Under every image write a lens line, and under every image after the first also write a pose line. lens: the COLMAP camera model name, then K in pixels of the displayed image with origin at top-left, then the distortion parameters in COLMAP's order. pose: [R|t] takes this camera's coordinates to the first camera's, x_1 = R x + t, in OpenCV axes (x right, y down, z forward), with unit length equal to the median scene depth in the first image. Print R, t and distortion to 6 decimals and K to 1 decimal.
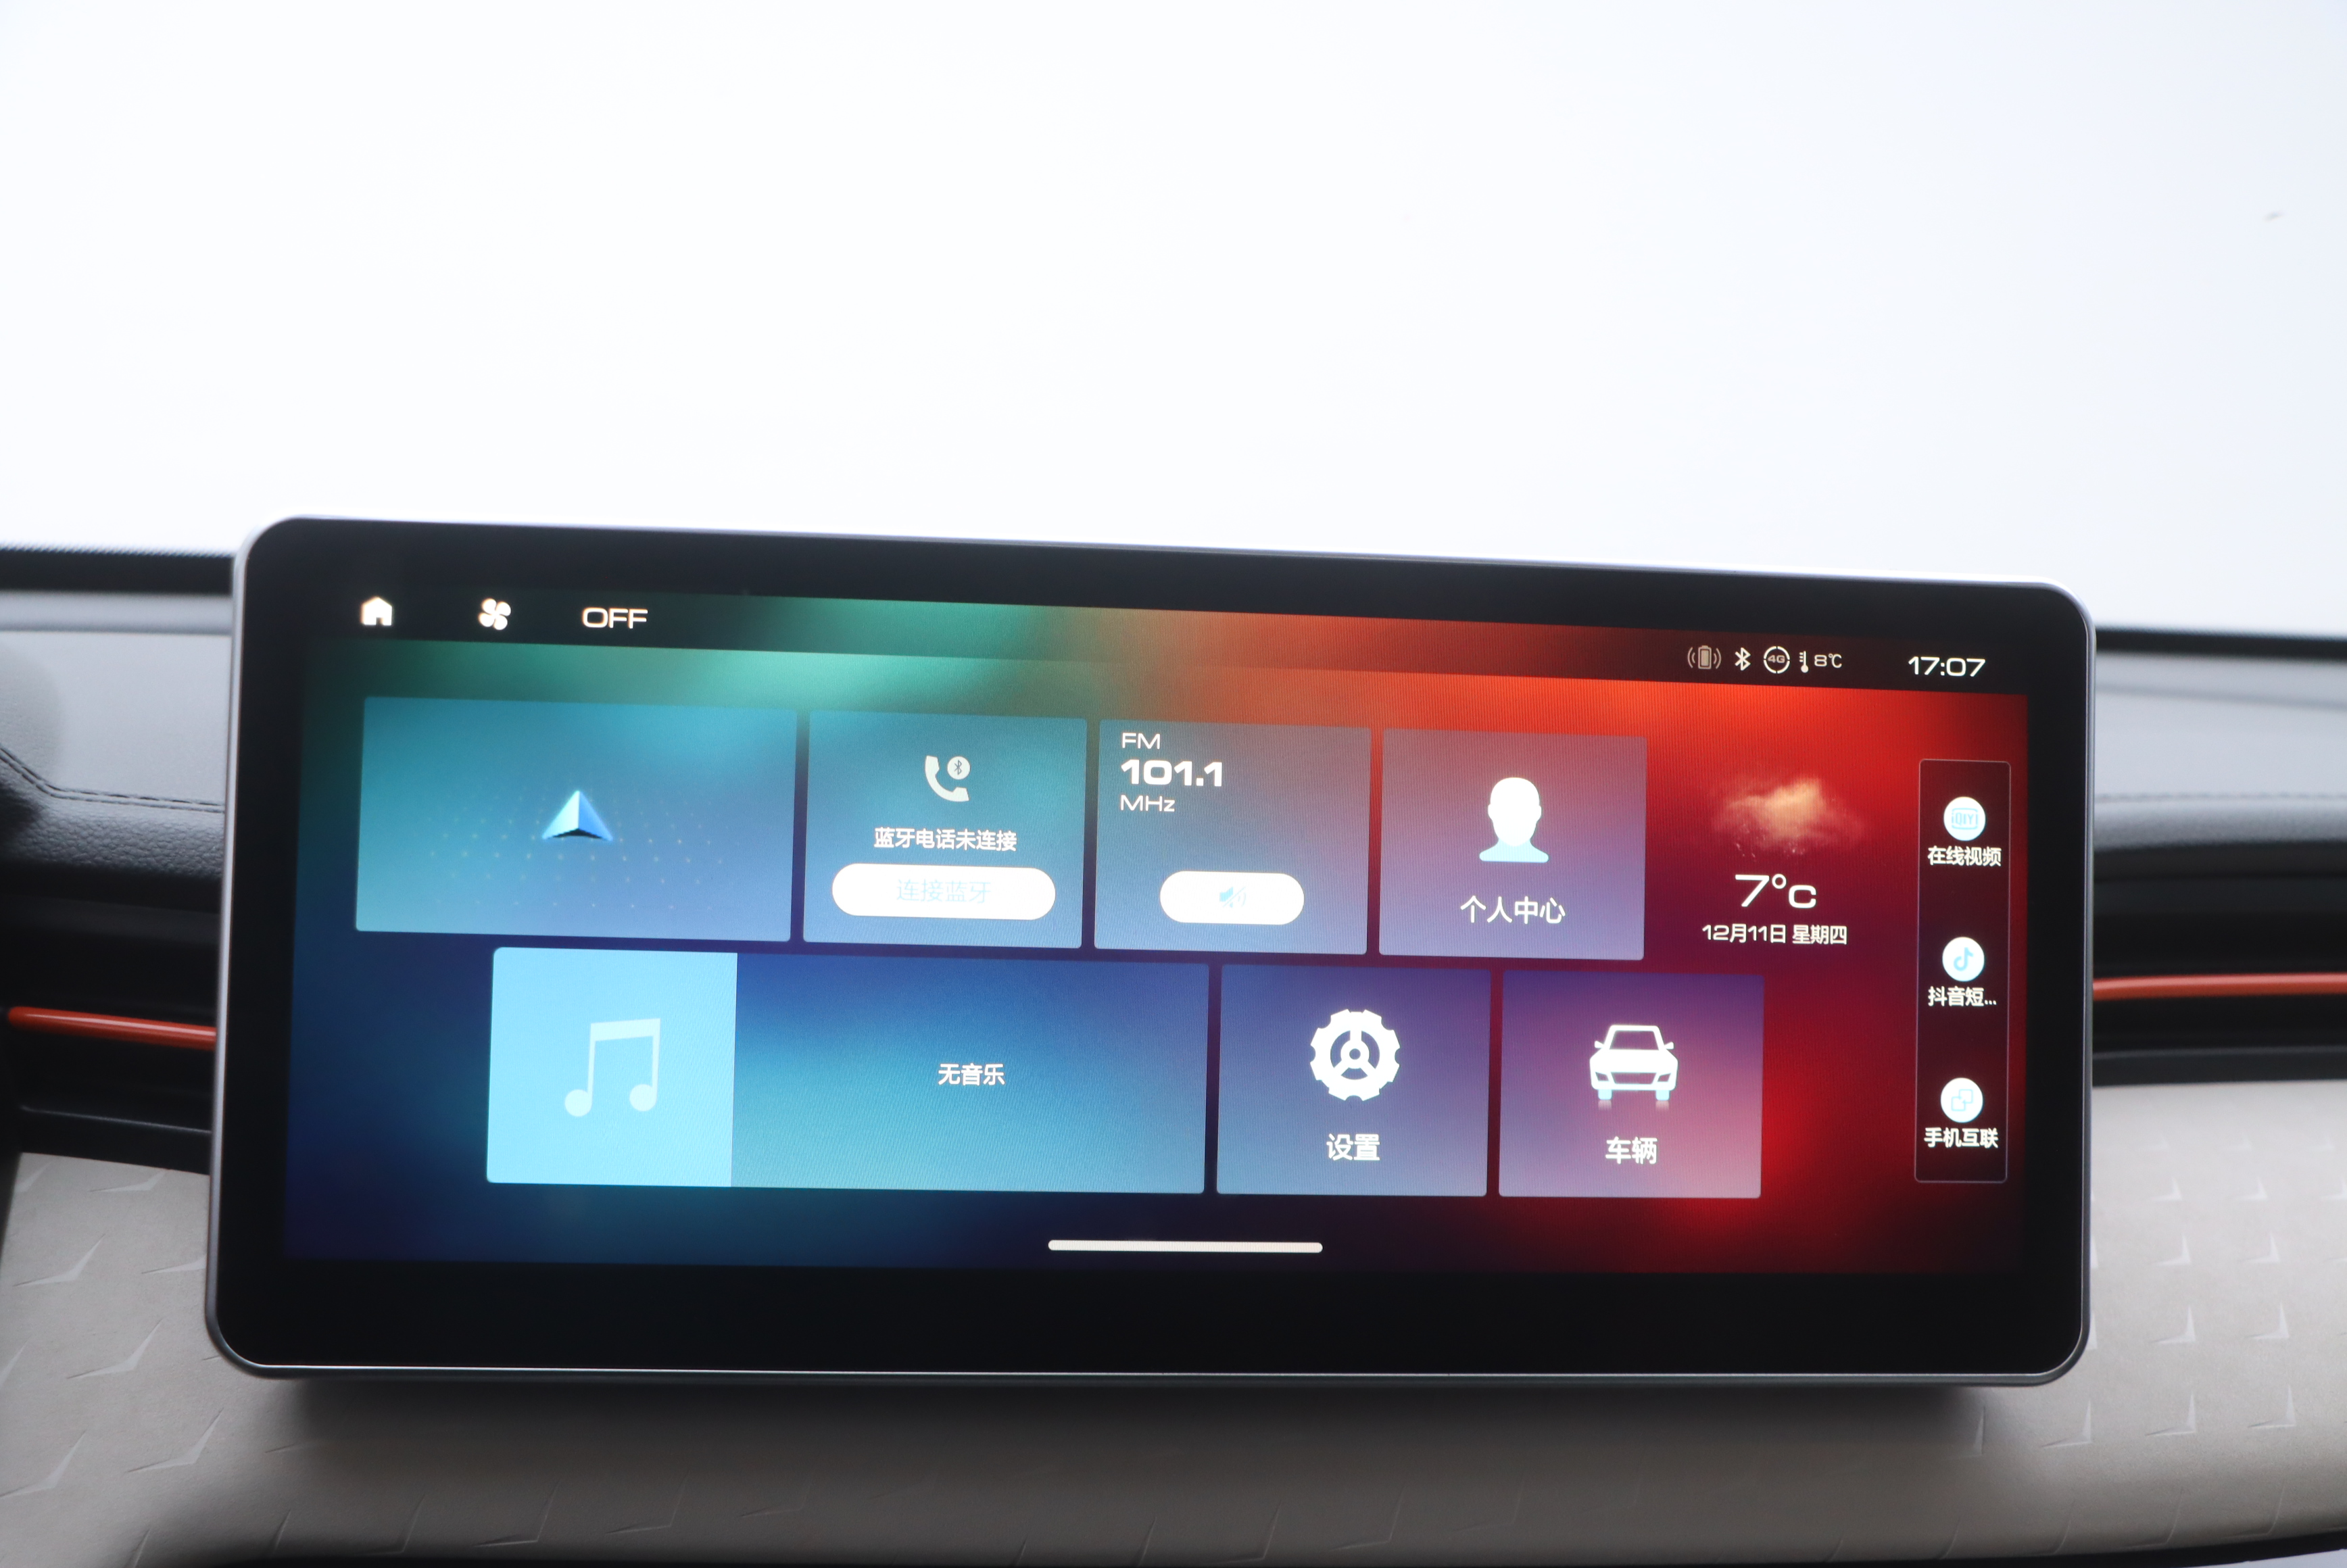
lens RADIAL K [[2575.4, 0, 1189.1], [0, 2575.4, 814.3], [0, 0, 1]] dist [-0.062059, 0.000000]
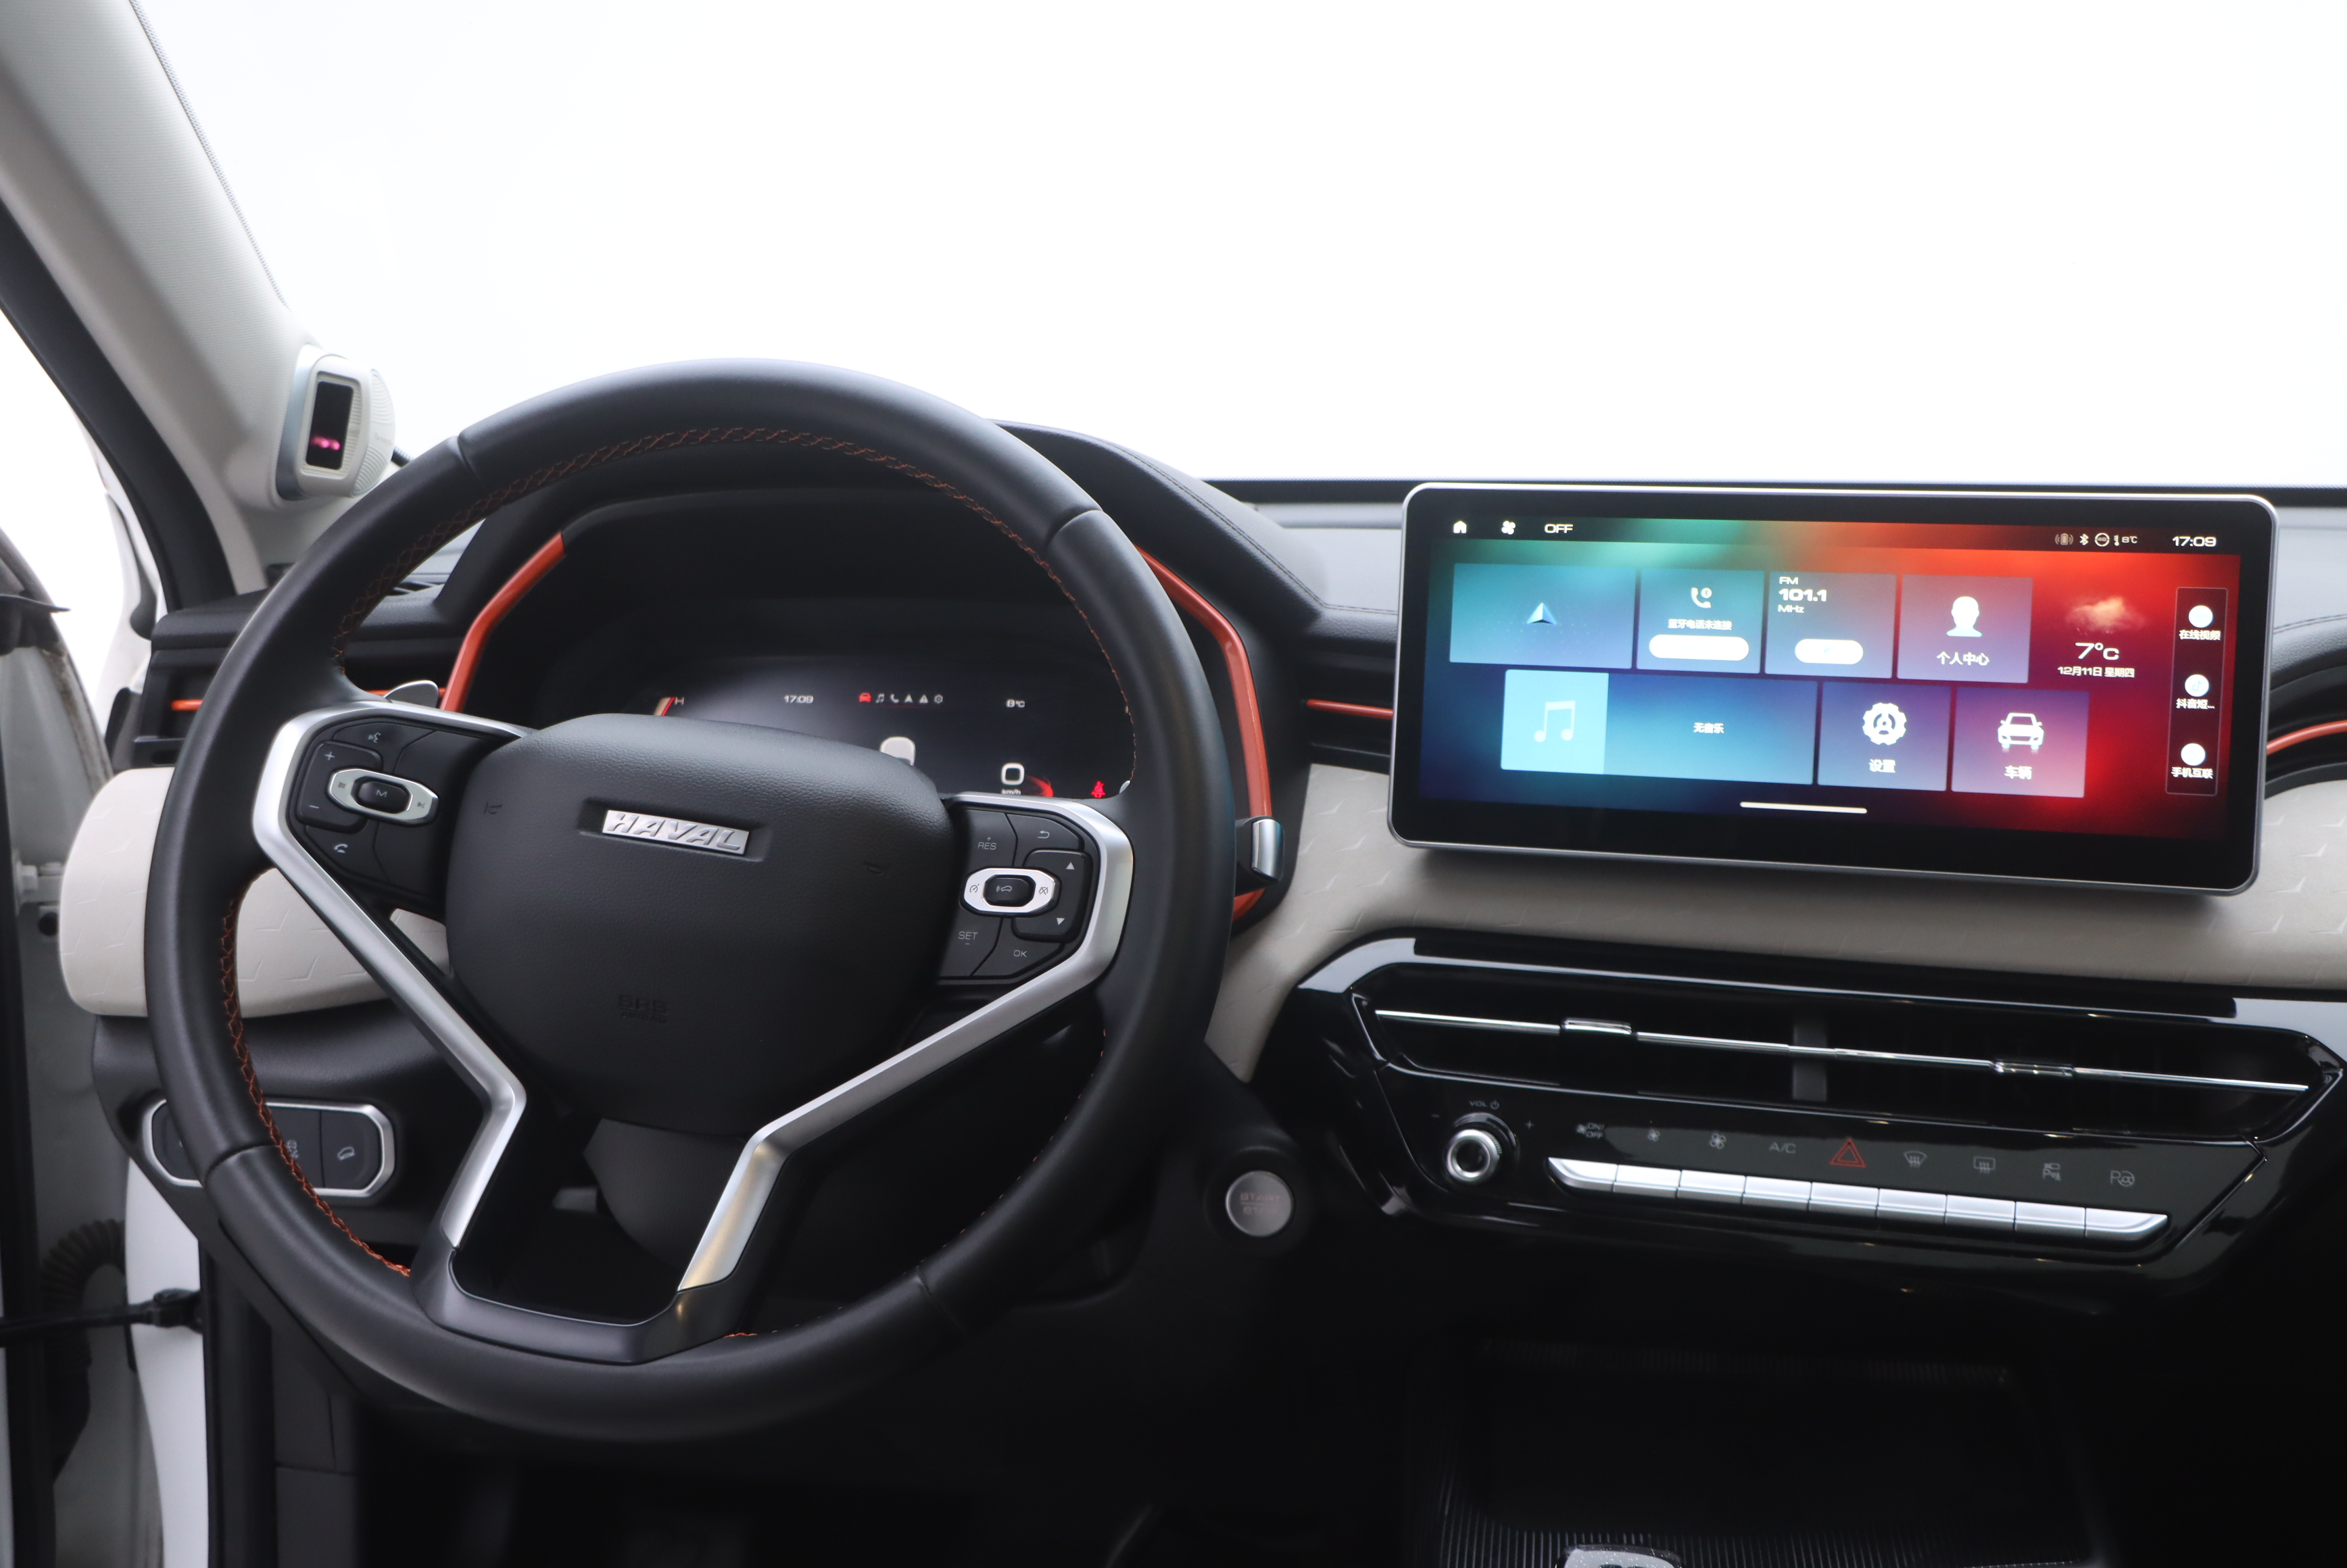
lens RADIAL K [[2575.4, 0, 1173.1], [0, 2575.4, 821.4], [0, 0, 1]] dist [-0.062059, 0.000000]
pose [[0.901178, 0.032279, -0.432246, 0.460686], [-0.004890, 0.997917, 0.064326, 0.038837], [0.433422, -0.055856, 0.899458, -1.217189]]
